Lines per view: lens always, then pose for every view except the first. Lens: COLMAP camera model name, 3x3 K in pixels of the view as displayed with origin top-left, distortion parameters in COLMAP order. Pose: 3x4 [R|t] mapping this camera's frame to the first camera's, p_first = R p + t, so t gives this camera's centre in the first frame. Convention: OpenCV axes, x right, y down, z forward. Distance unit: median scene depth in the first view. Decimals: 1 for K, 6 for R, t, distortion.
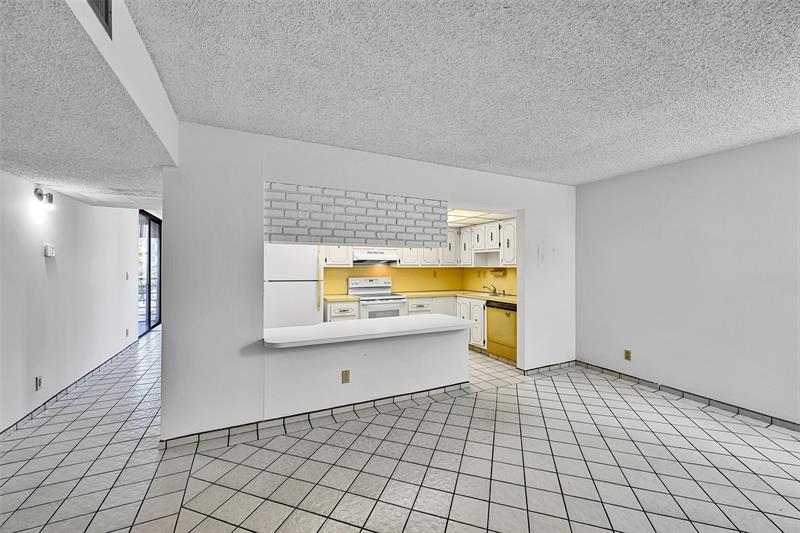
lens RADIAL K [[315.6, 0, 398.7], [0, 315.6, 267.1], [0, 0, 1]] dist [-0.000141, -0.000739]
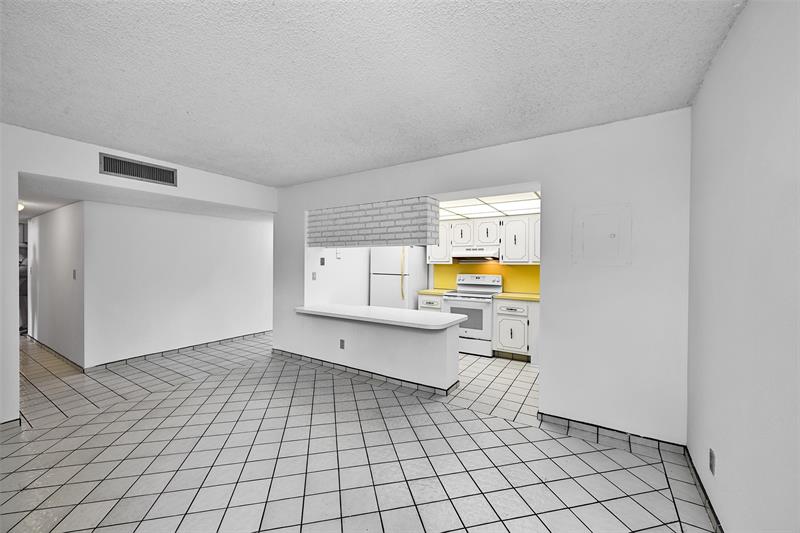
lens RADIAL K [[315.6, 0, 397.4], [0, 315.6, 266.2], [0, 0, 1]] dist [-0.000141, -0.000739]
pose [[0.522047, 0.009065, -0.852869, 0.920908], [-0.004392, 0.999959, 0.007940, -0.000150], [0.852906, -0.000400, 0.522065, 0.409148]]
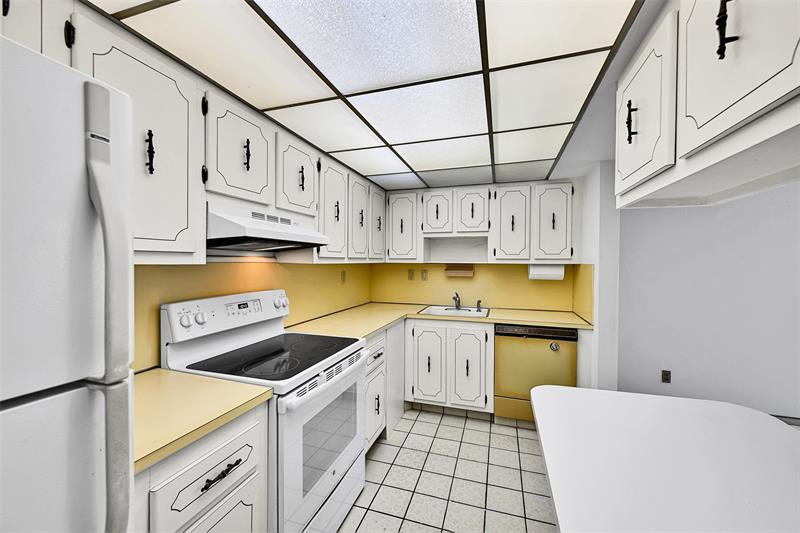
lens RADIAL K [[315.6, 0, 397.2], [0, 315.6, 265.7], [0, 0, 1]] dist [-0.000141, -0.000739]
pose [[0.697373, -0.008014, 0.716664, -0.307709], [-0.002923, 0.999897, 0.014025, -0.003727], [-0.716703, -0.011876, 0.697278, 0.989867]]
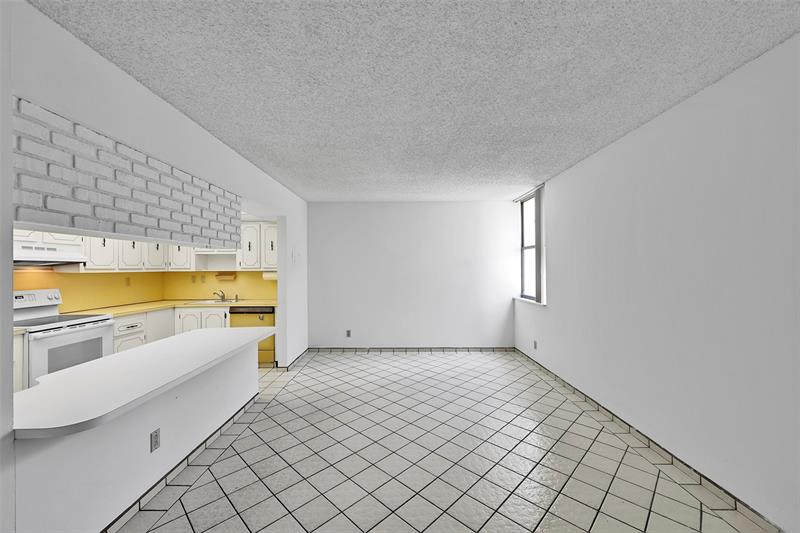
lens RADIAL K [[315.6, 0, 398.2], [0, 315.6, 265.8], [0, 0, 1]] dist [-0.000141, -0.000739]
pose [[0.436771, 0.002532, 0.899569, -0.443856], [0.009709, 0.999925, -0.007529, -0.003721], [-0.899520, 0.012023, 0.436713, 0.211428]]
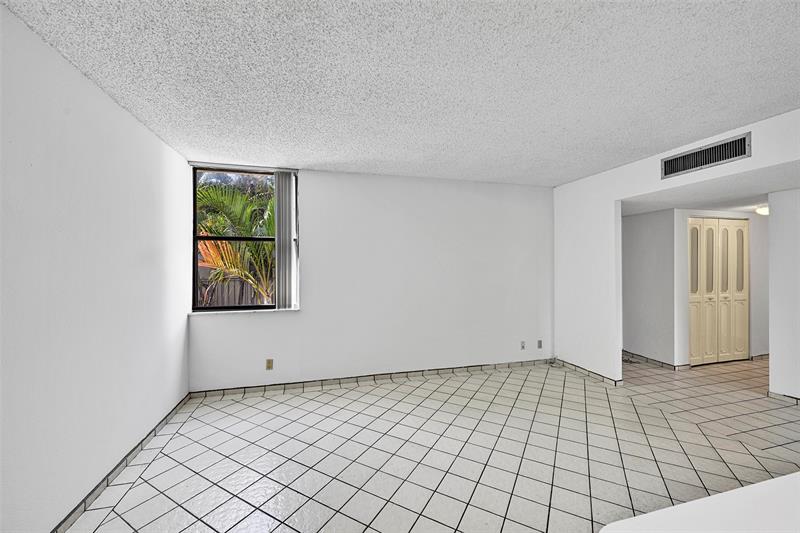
lens RADIAL K [[315.6, 0, 399.8], [0, 315.6, 265.4], [0, 0, 1]] dist [-0.000141, -0.000739]
pose [[-0.982759, 0.002258, 0.184876, 0.326714], [0.002412, 0.999997, 0.000611, -0.004703], [-0.184874, 0.001046, -0.982762, 1.164315]]
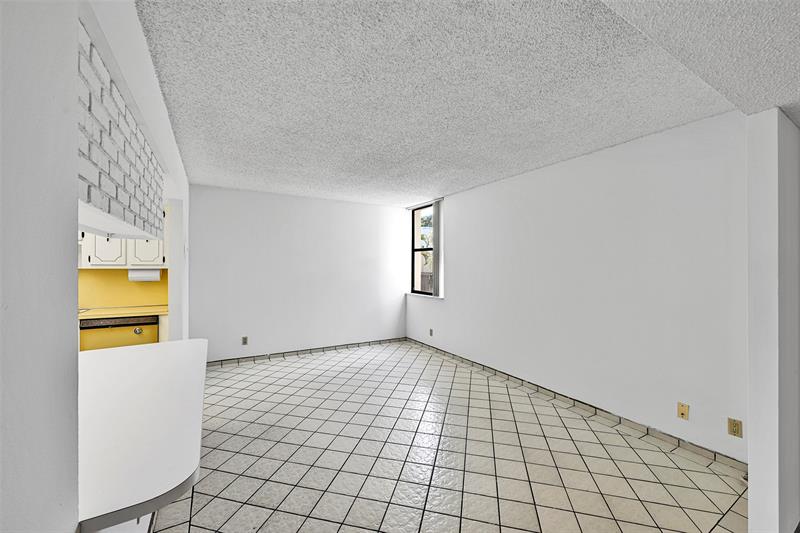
lens RADIAL K [[315.6, 0, 399.3], [0, 315.6, 265.7], [0, 0, 1]] dist [-0.000141, -0.000739]
pose [[-0.079987, 0.000581, 0.996796, -0.549512], [-0.000332, 1.000000, -0.000609, -0.007200], [-0.996796, -0.000380, -0.079987, 0.539187]]
